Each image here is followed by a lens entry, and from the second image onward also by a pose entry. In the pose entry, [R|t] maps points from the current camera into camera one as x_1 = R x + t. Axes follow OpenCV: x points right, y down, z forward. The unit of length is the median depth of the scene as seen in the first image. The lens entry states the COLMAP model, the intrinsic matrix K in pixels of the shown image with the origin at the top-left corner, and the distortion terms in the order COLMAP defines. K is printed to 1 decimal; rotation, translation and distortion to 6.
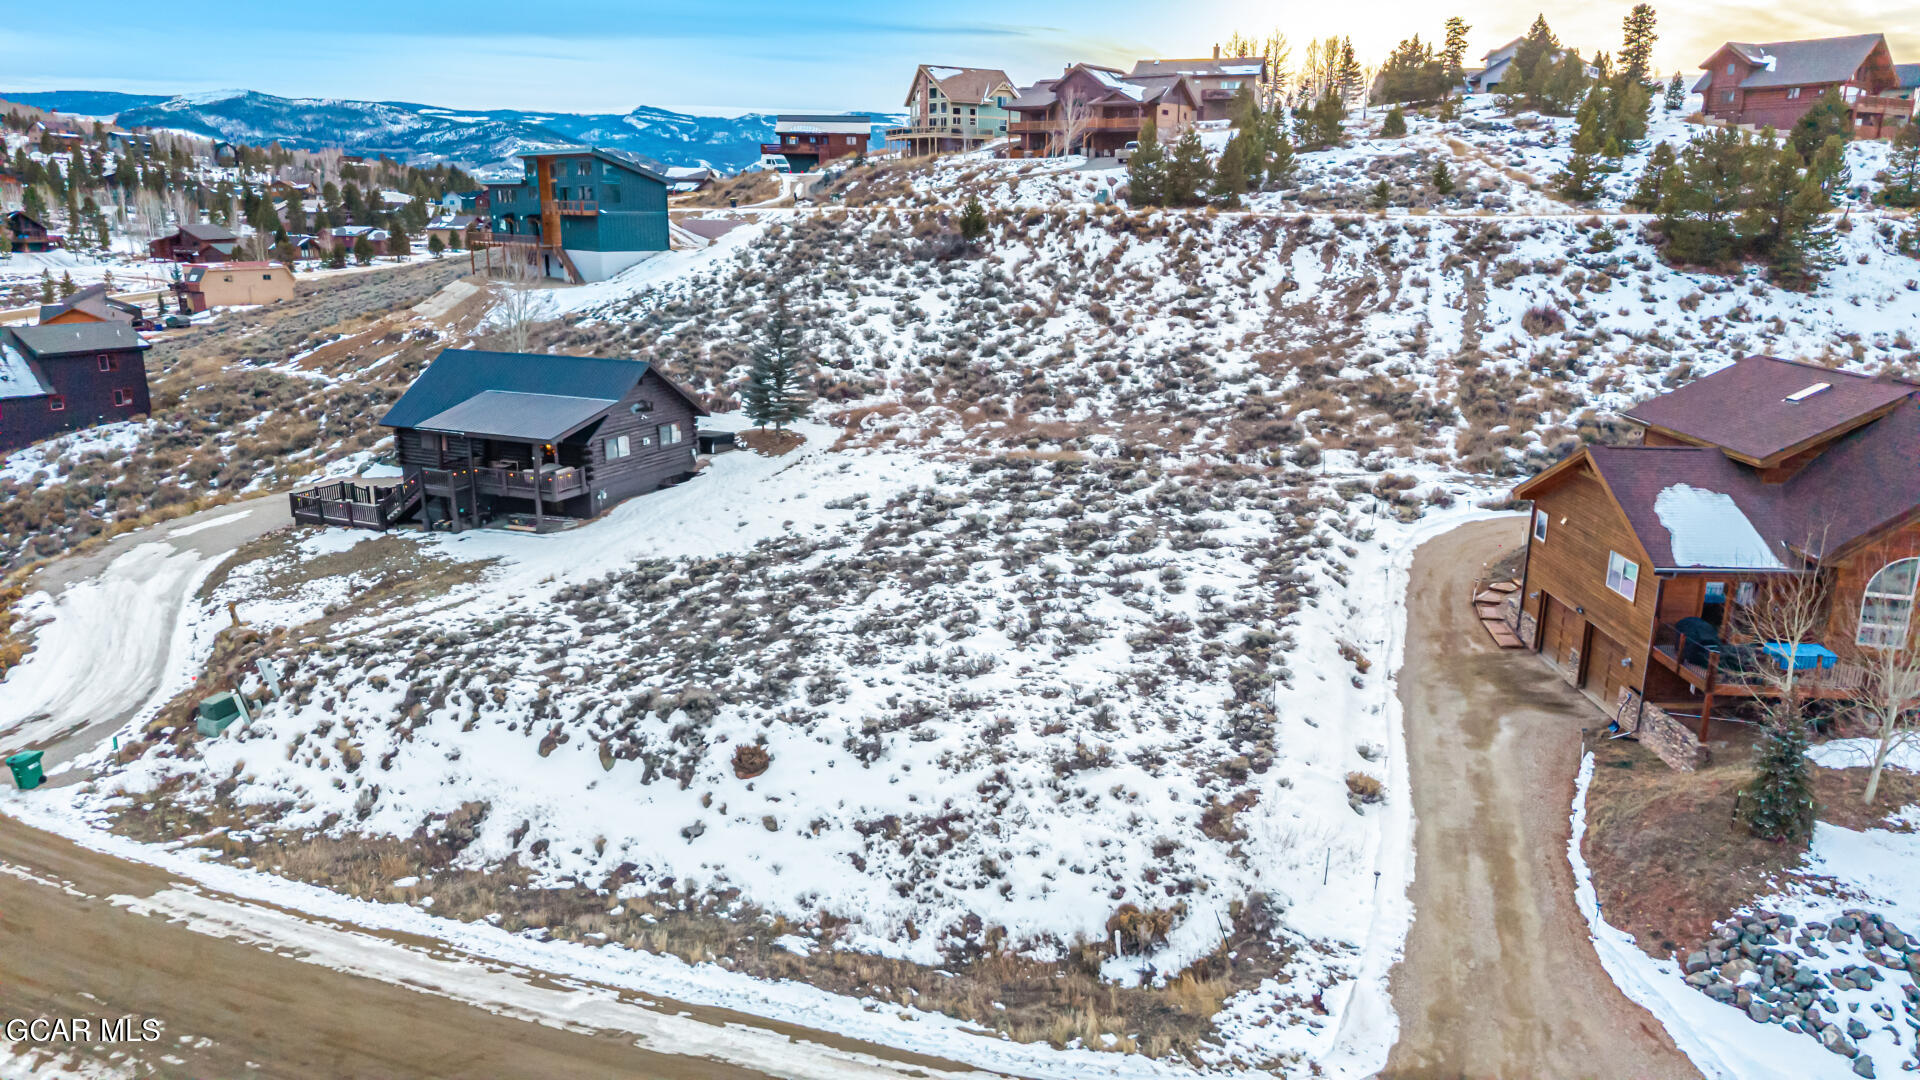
lens RADIAL K [[1282.8, 0, 967.9], [0, 1282.8, 537.1], [0, 0, 1]] dist [0.028121, -0.031998]
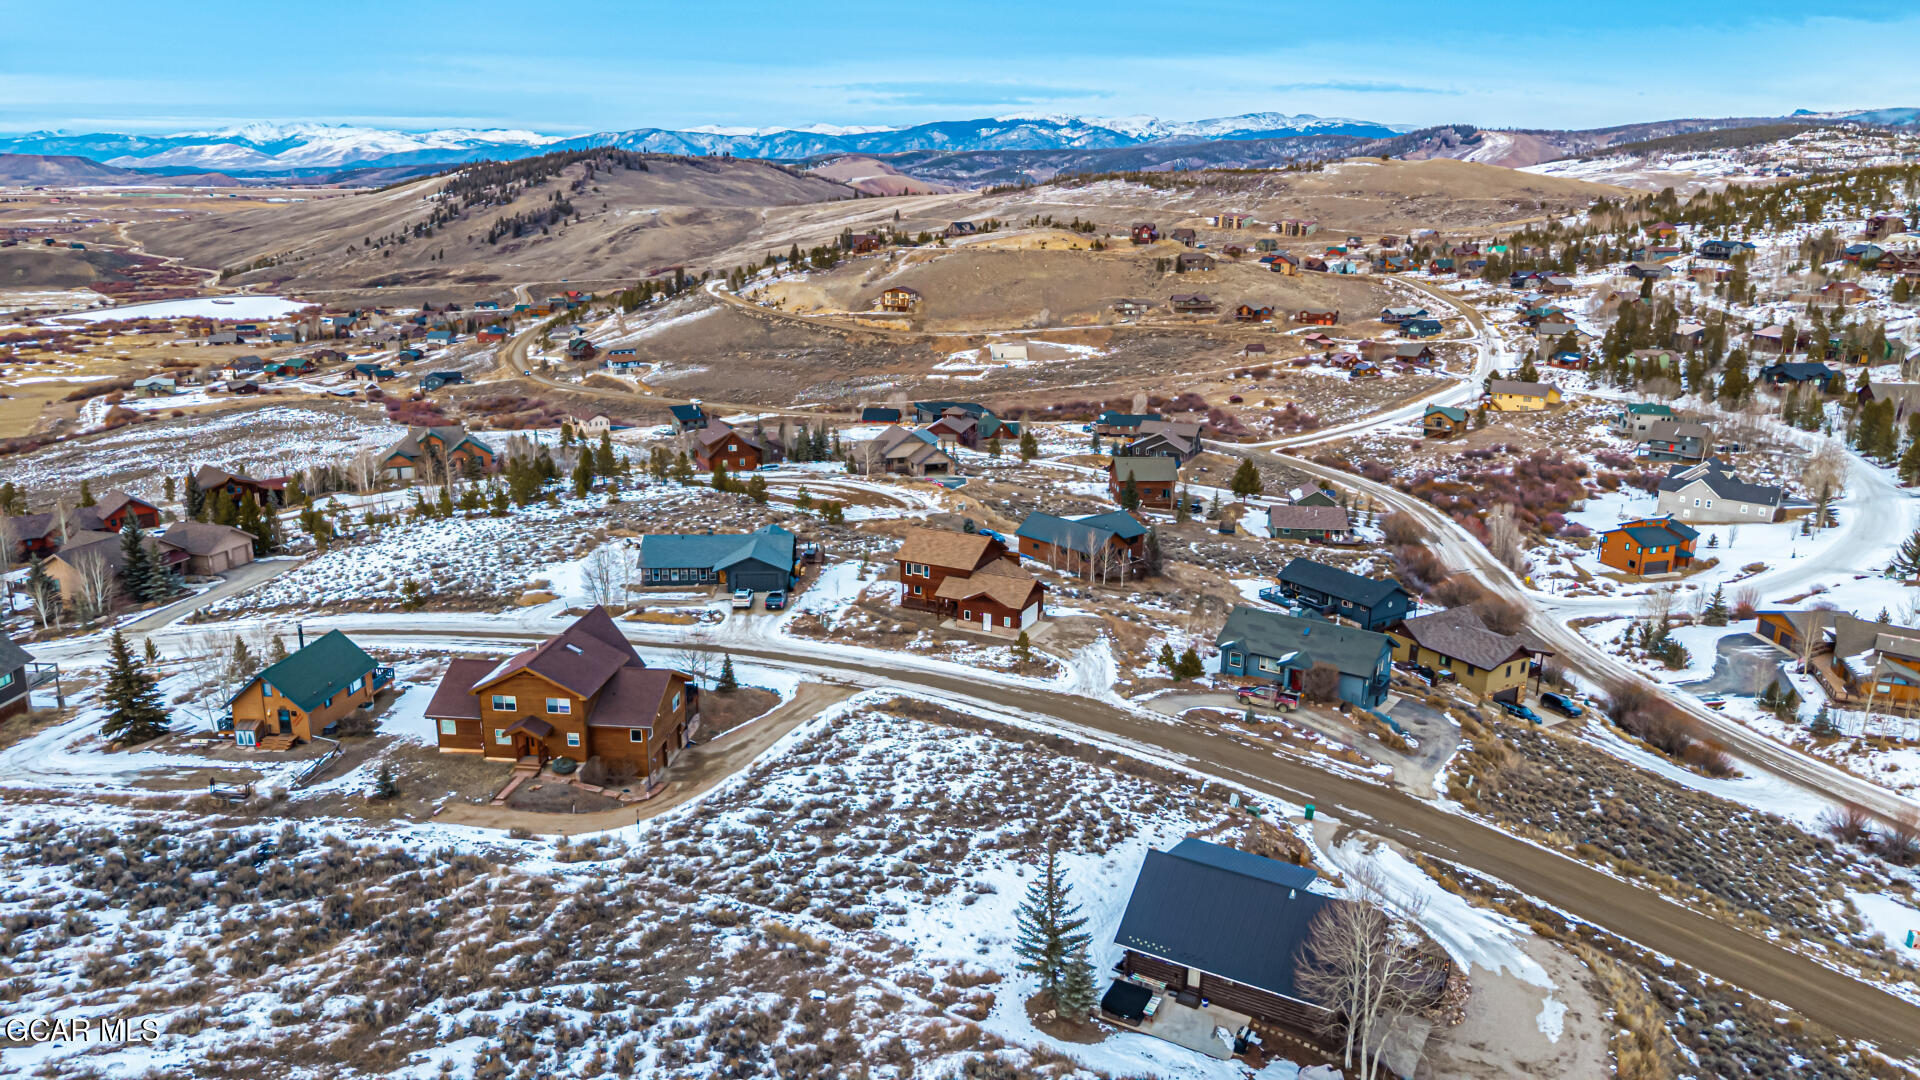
lens RADIAL K [[1282.8, 0, 967.9], [0, 1282.8, 537.1], [0, 0, 1]] dist [0.028121, -0.031998]
pose [[-0.995807, -0.045477, 0.079378, -0.167826], [0.000045, 0.867442, 0.497538, -0.984047], [-0.091483, 0.495455, -0.863803, 1.925293]]
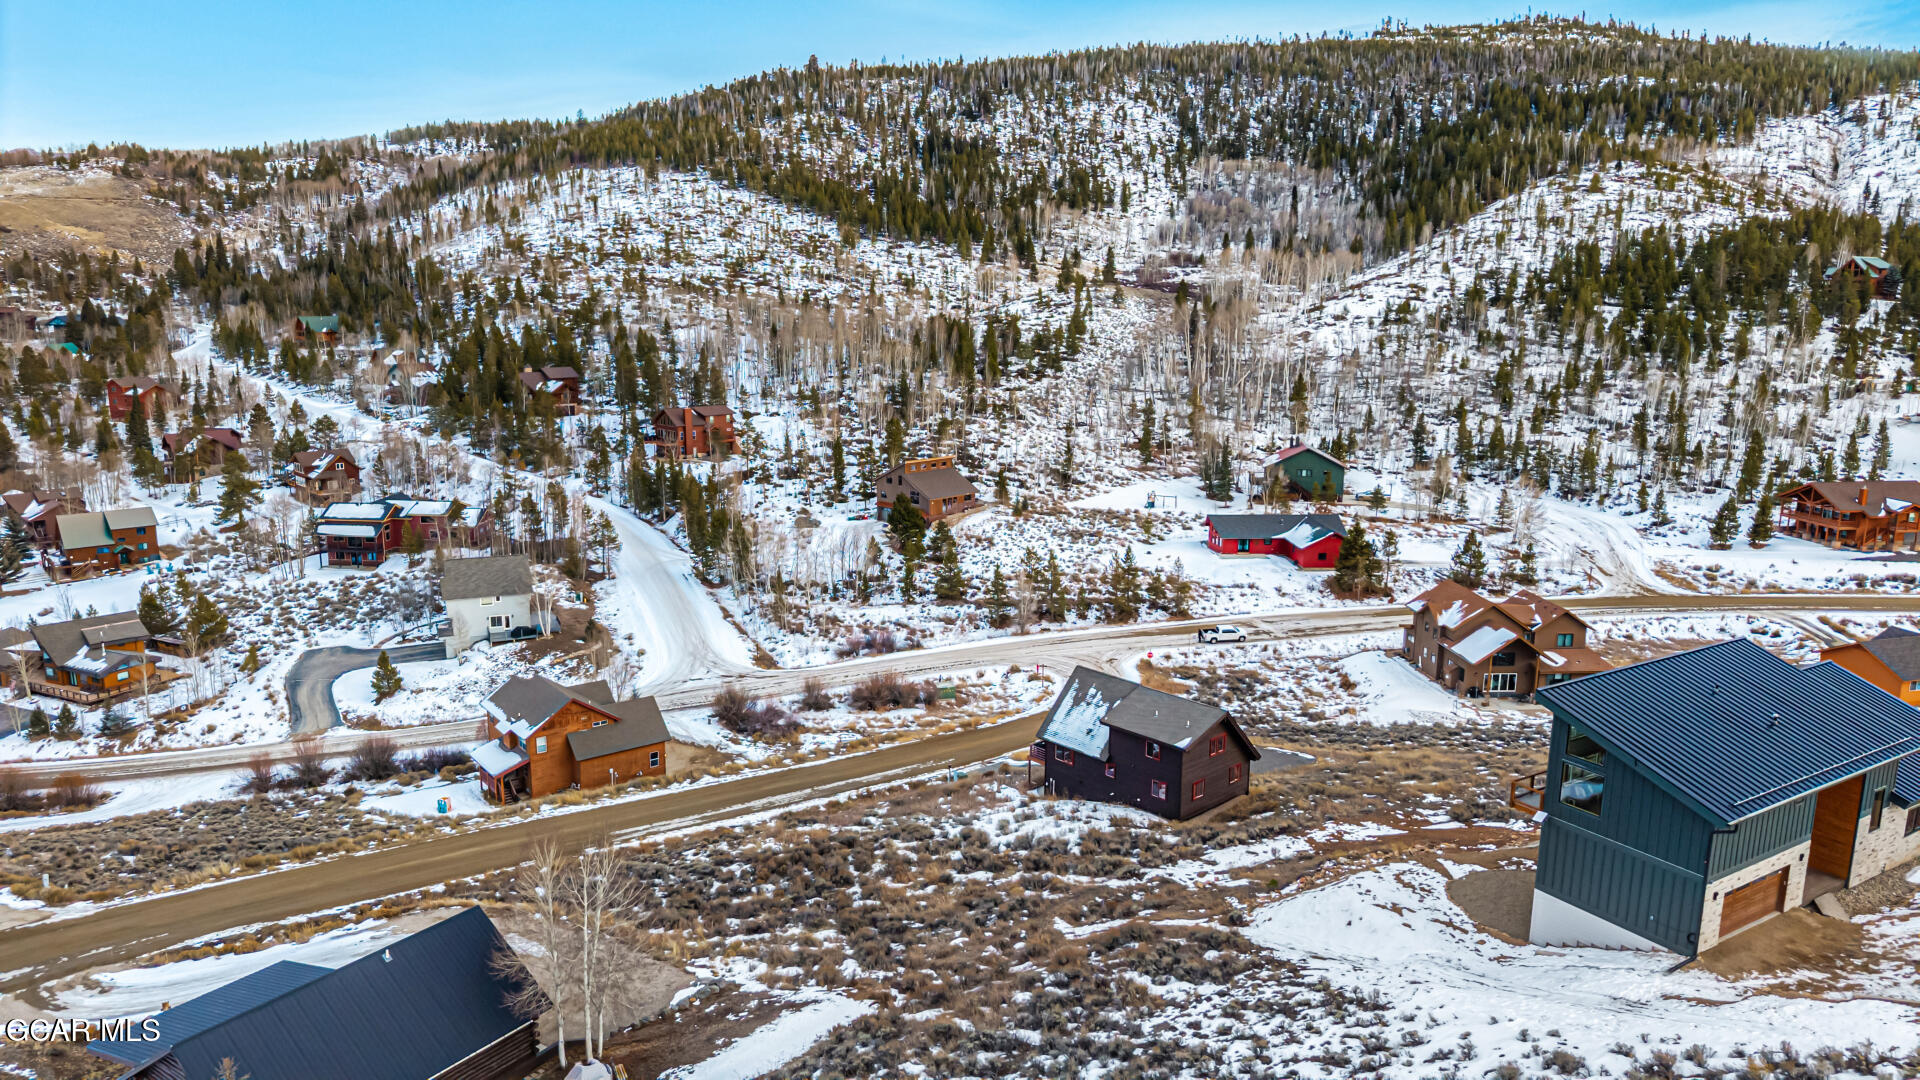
lens RADIAL K [[1282.8, 0, 967.9], [0, 1282.8, 537.1], [0, 0, 1]] dist [0.028121, -0.031998]
pose [[-0.171295, 0.191412, -0.966447, 0.344144], [-0.260582, 0.937210, 0.231808, -0.722404], [0.950134, 0.291547, -0.110661, 1.468641]]
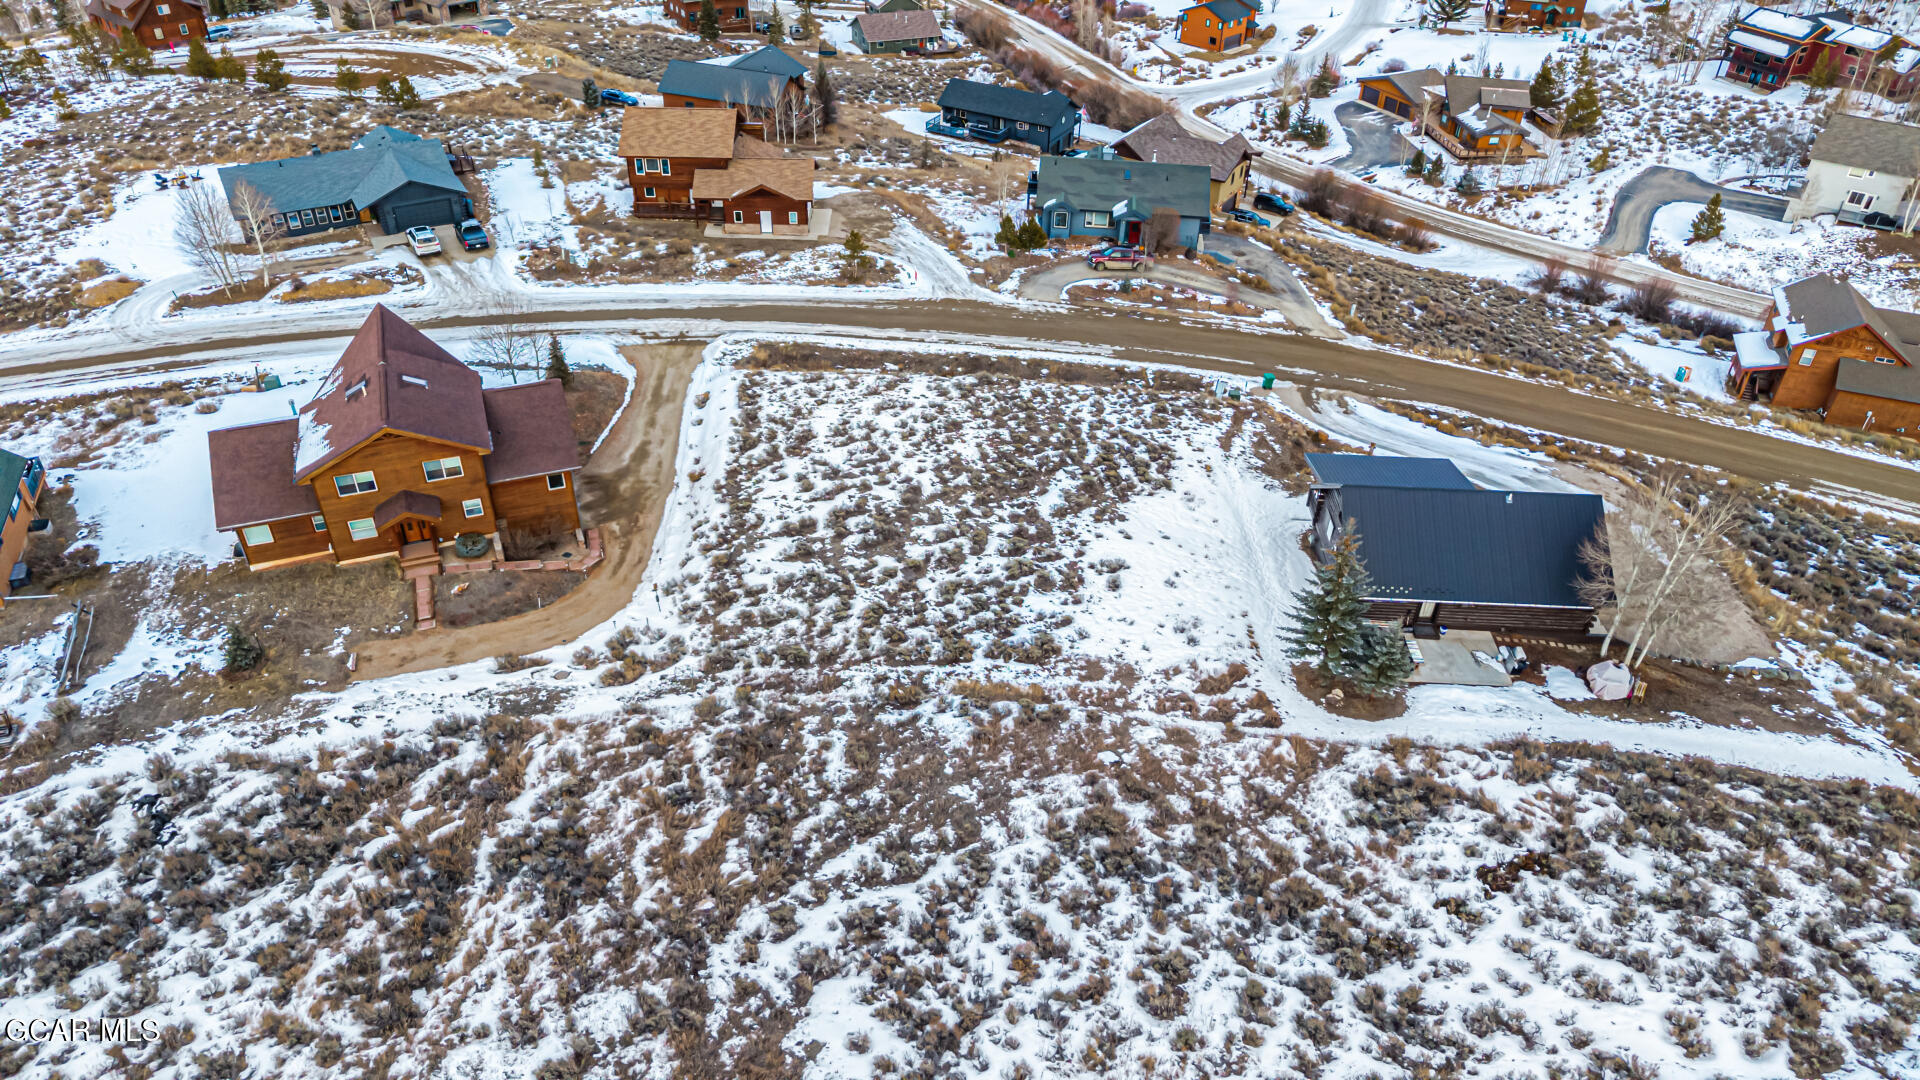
lens RADIAL K [[1282.8, 0, 967.9], [0, 1282.8, 537.1], [0, 0, 1]] dist [0.028121, -0.031998]
pose [[-0.927038, 0.191429, -0.322423, 0.378054], [-0.127950, 0.646763, 0.751882, -0.865067], [0.352463, 0.738277, -0.575080, 1.552397]]
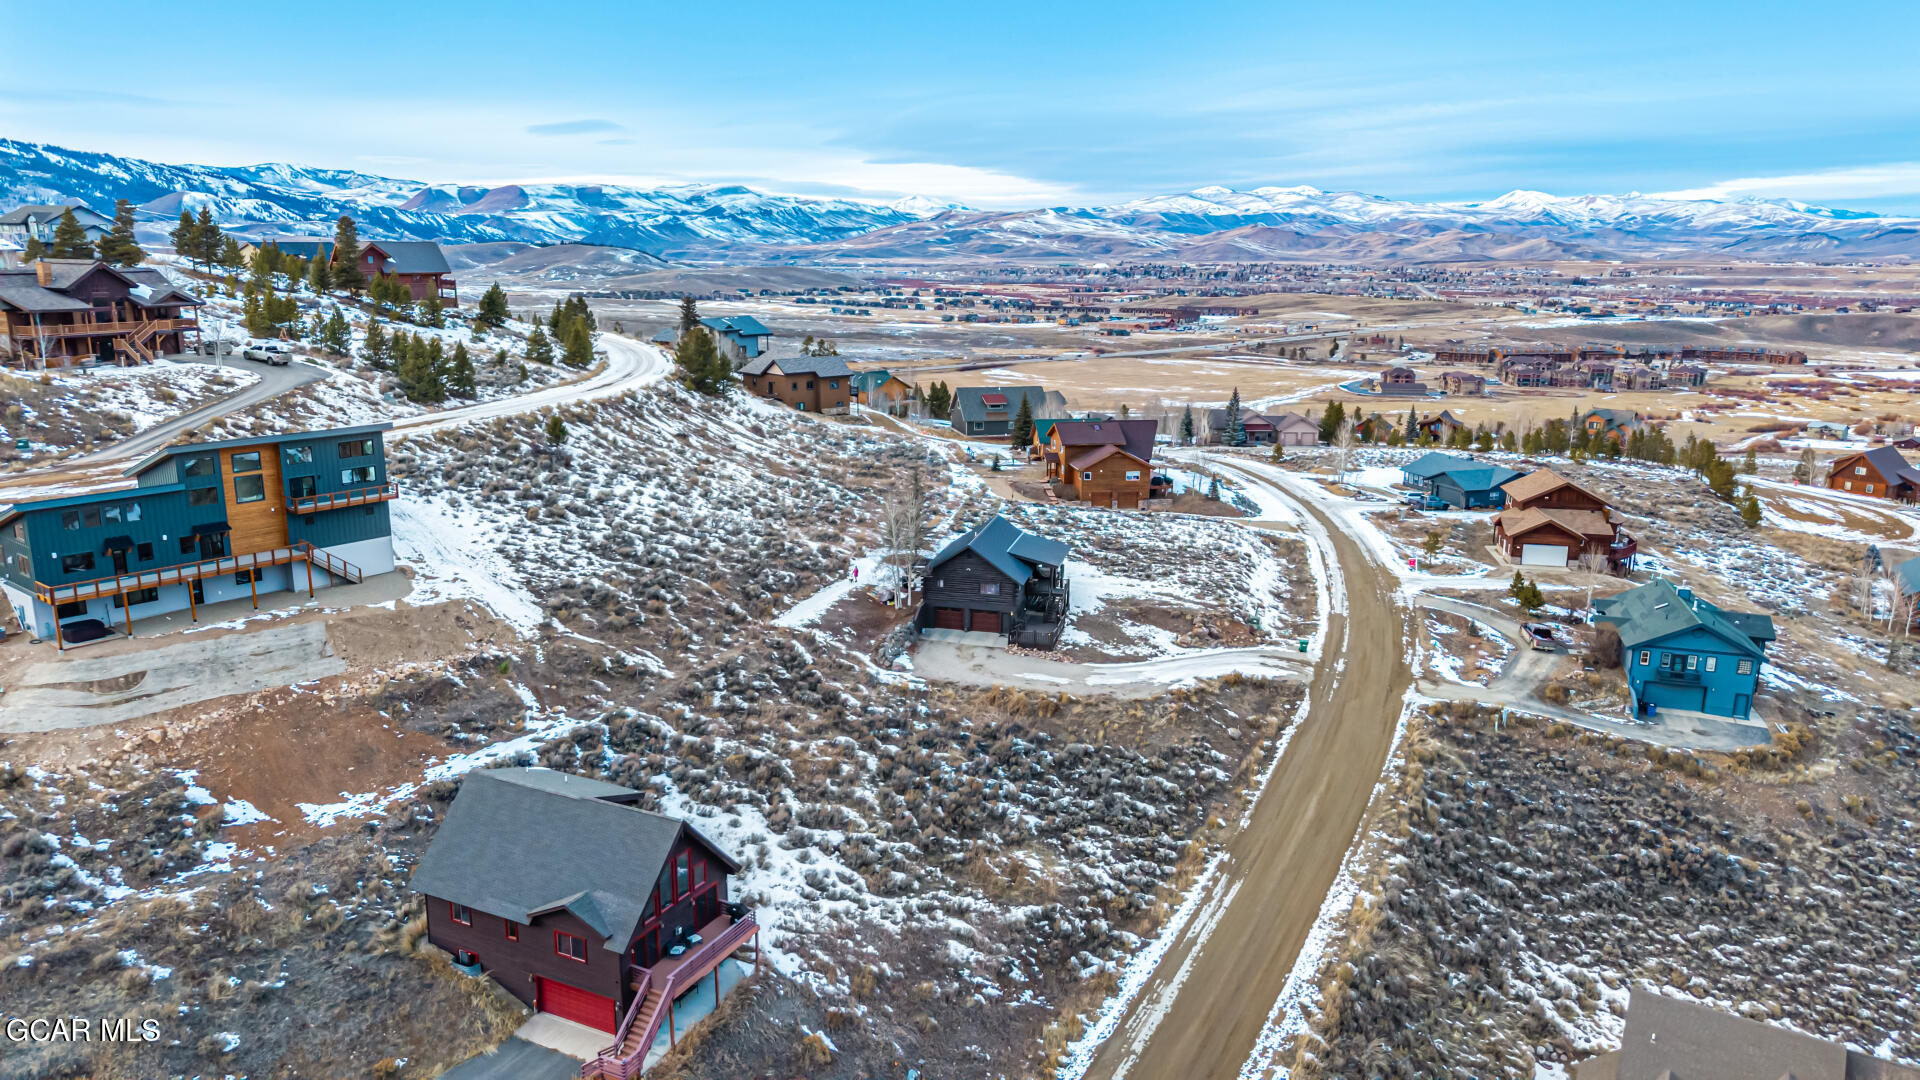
lens RADIAL K [[1278.3, 0, 965.7], [0, 1278.3, 543.0], [0, 0, 1]] dist [0.042764, -0.059029]
pose [[-0.182313, -0.238155, 0.953962, -2.160387], [0.235075, 0.931528, 0.277479, -0.664074], [-0.954726, 0.274841, -0.113846, 1.312071]]
